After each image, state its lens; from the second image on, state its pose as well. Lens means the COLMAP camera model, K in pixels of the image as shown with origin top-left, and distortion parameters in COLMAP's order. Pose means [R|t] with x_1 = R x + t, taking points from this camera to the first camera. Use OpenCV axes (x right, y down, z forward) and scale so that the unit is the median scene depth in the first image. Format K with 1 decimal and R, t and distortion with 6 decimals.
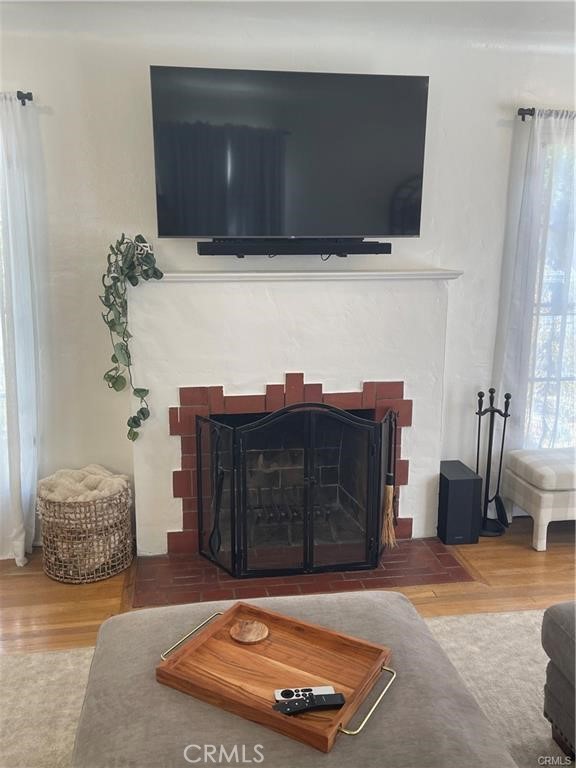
lens RADIAL K [[686.6, 0, 288.0], [0, 686.6, 384.0], [0, 0, 1]] dist [0.018669, -0.000715]
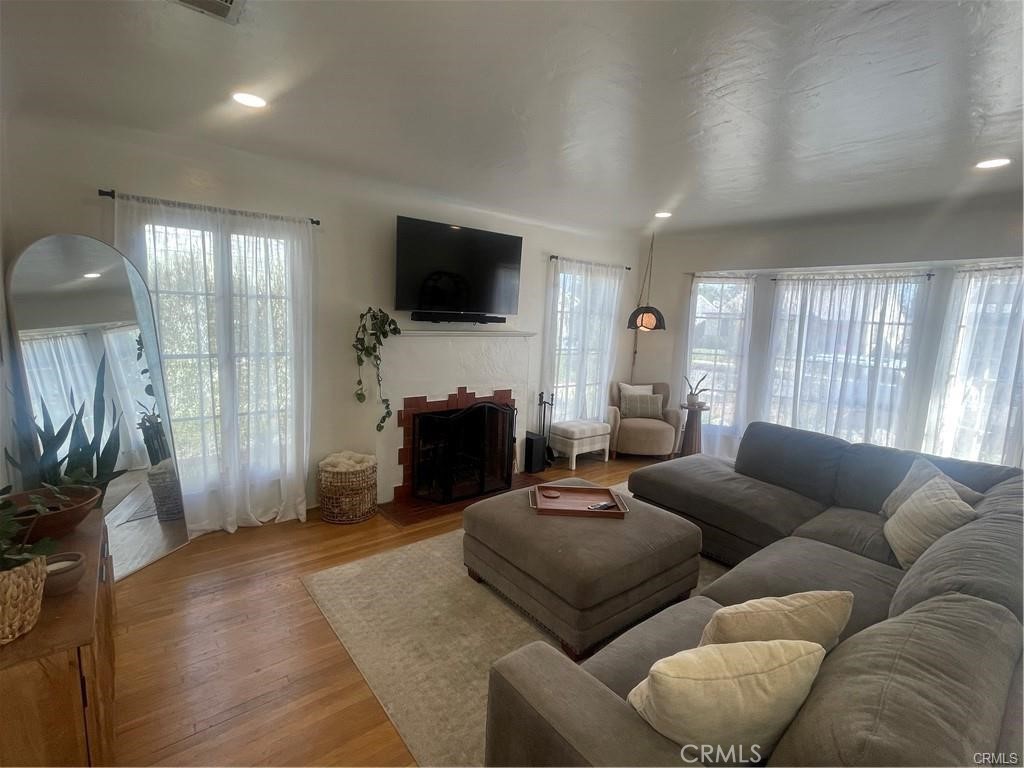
lens RADIAL K [[477.4, 0, 512.0], [0, 477.4, 384.0], [0, 0, 1]] dist [-0.002844, -0.000394]
pose [[0.866567, -0.038640, 0.497562, -0.501621], [0.067133, 0.996962, -0.039499, 0.034566], [-0.494525, 0.067632, 0.866528, -0.153614]]
